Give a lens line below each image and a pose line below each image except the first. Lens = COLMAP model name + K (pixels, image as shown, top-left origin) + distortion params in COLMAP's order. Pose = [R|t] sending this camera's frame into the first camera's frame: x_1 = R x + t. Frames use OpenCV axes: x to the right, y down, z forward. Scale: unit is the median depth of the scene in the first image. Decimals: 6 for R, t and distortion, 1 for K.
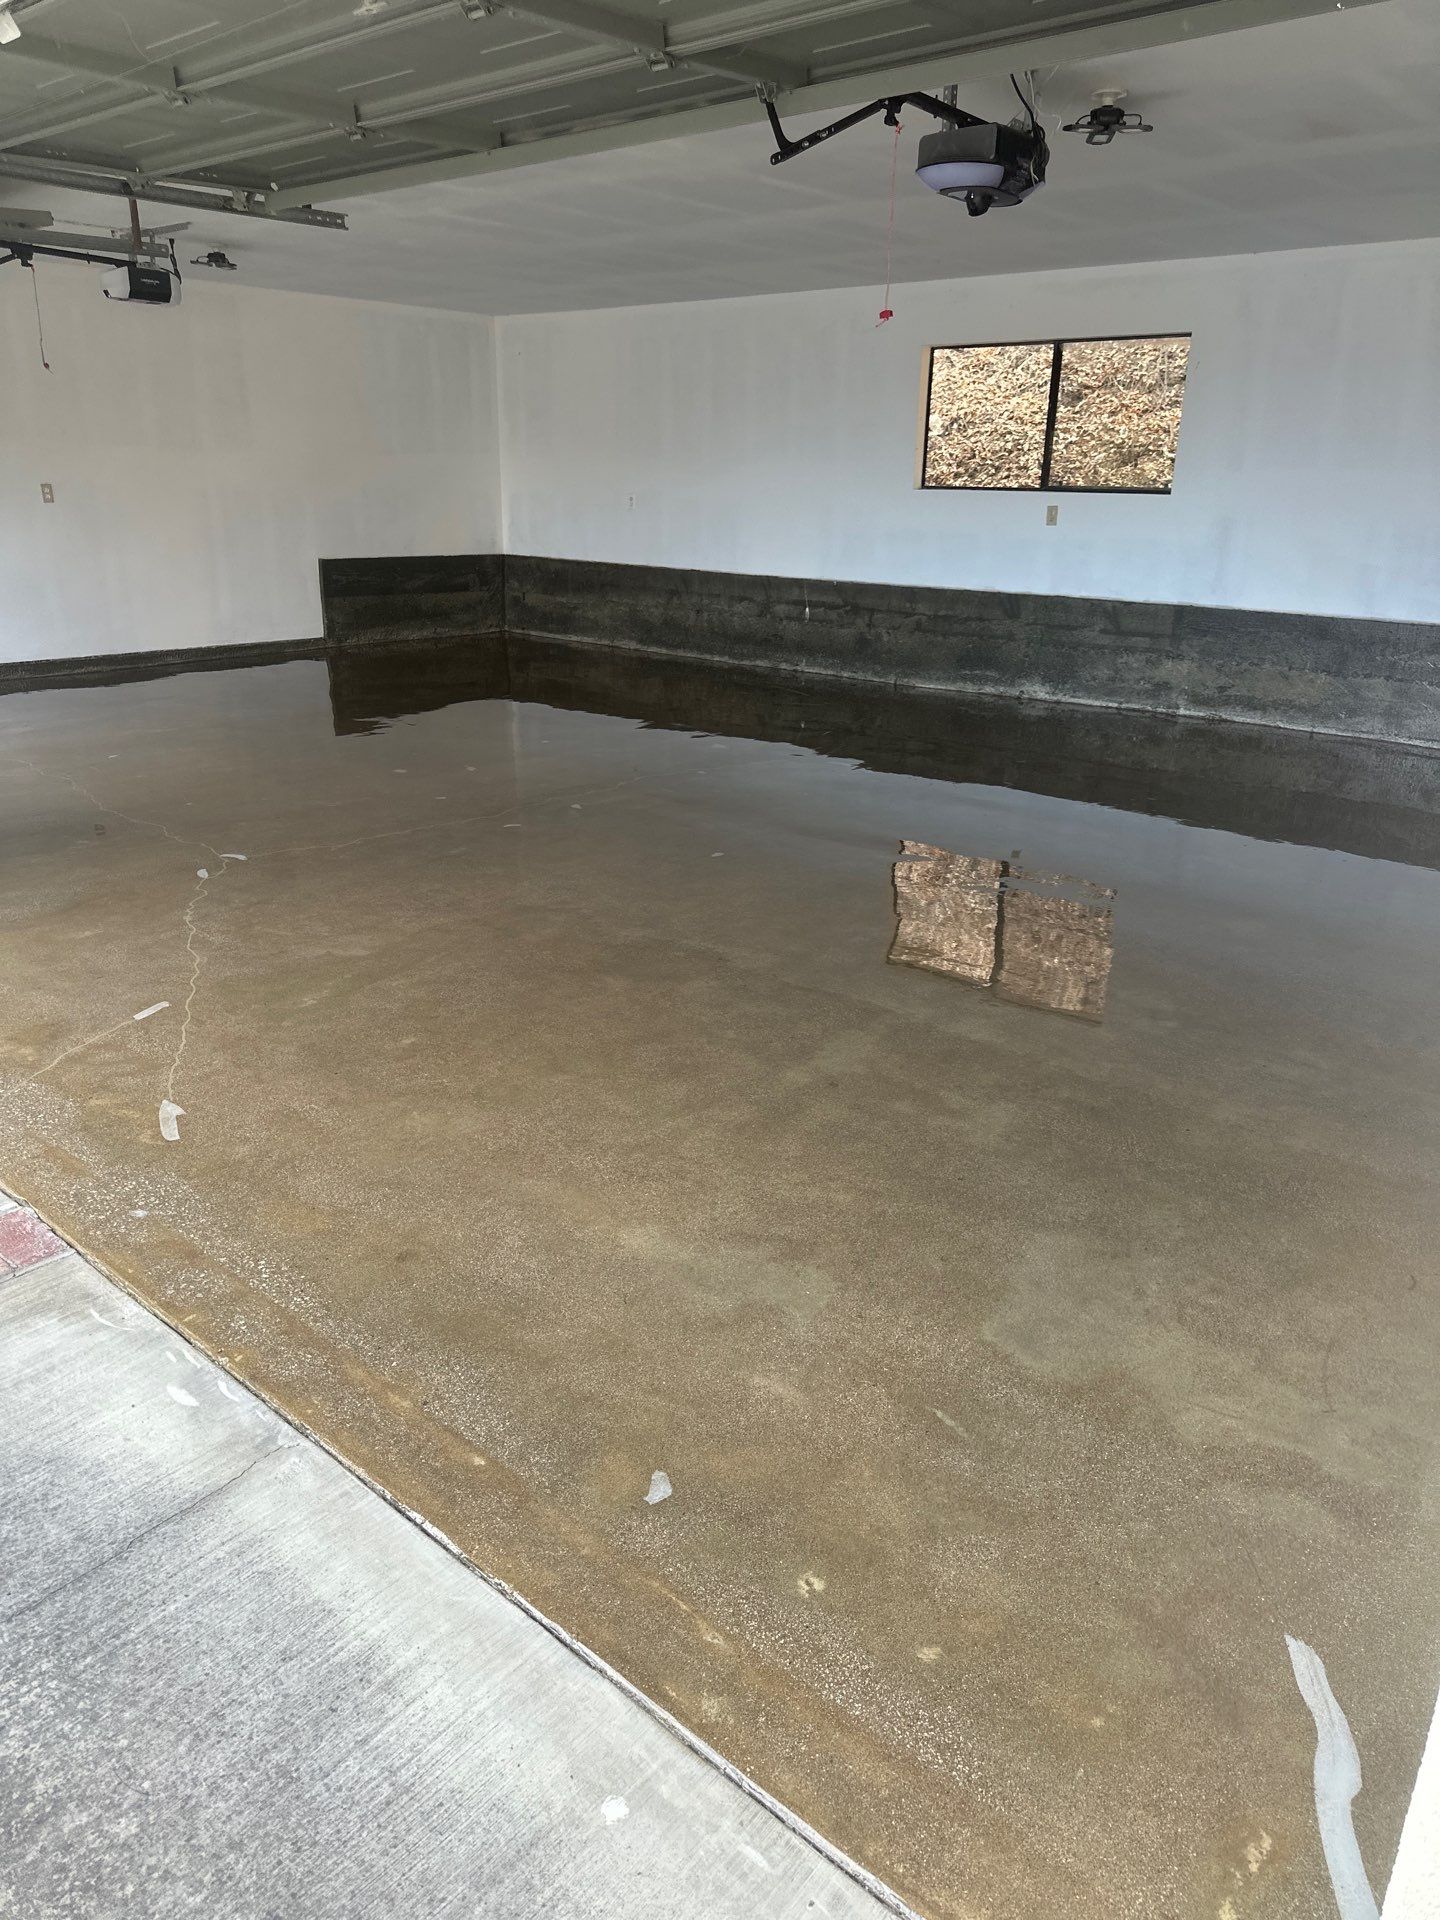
lens RADIAL K [[1369.5, 0, 694.7], [0, 1369.5, 954.9], [0, 0, 1]] dist [0.052806, -0.056252]
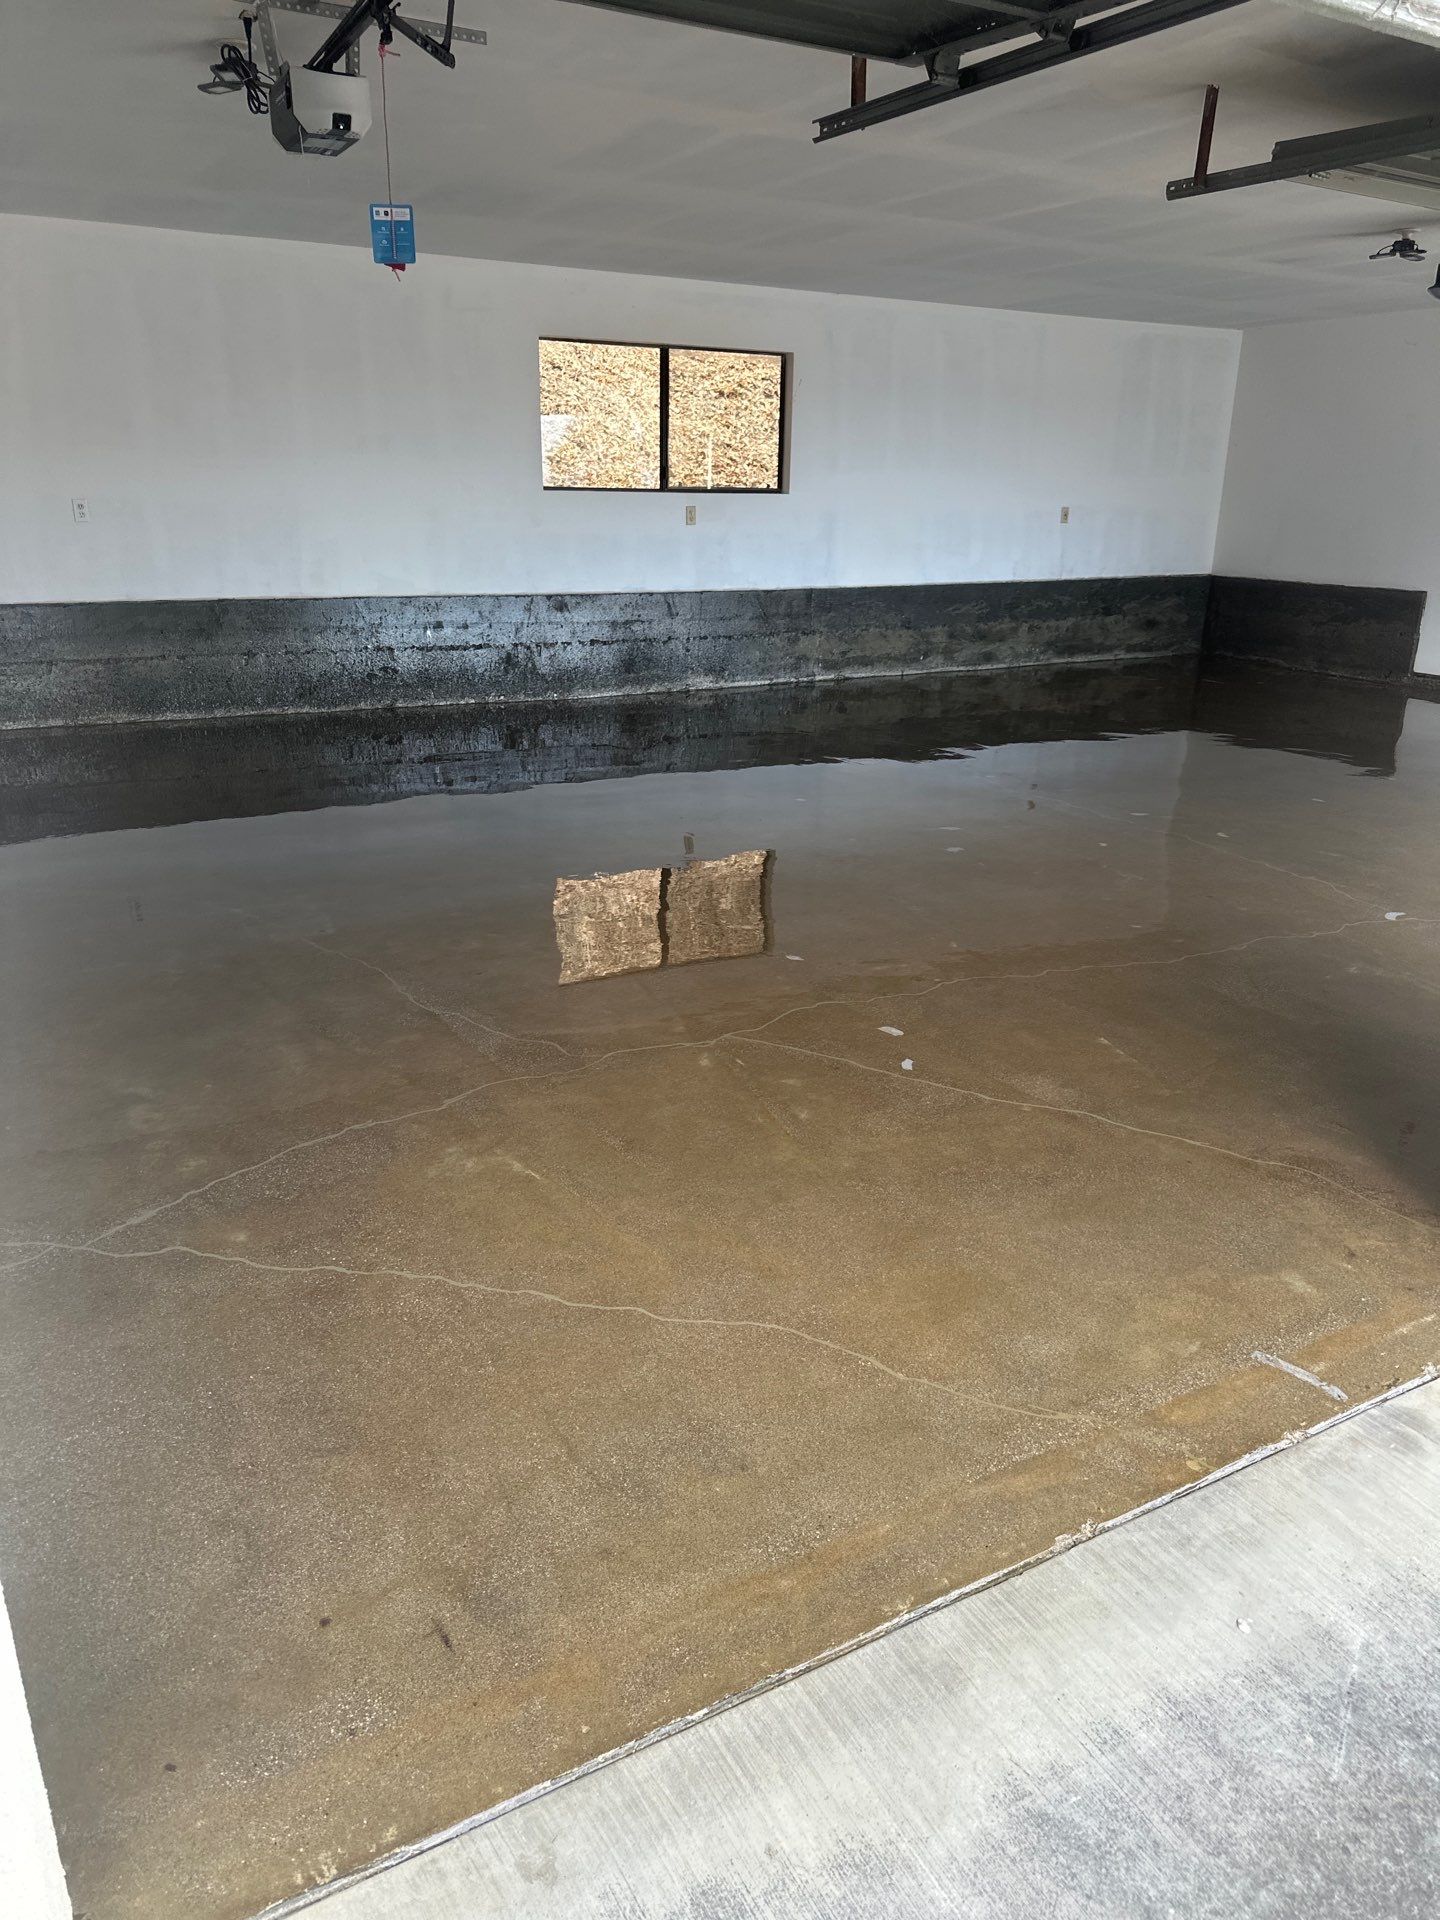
lens RADIAL K [[1369.5, 0, 719.9], [0, 1369.5, 948.9], [0, 0, 1]] dist [0.052806, -0.056252]
pose [[0.316019, -0.310187, 0.896614, -0.905883], [0.307409, 0.927539, 0.212536, -0.265161], [-0.897570, 0.208462, 0.388474, 0.745288]]
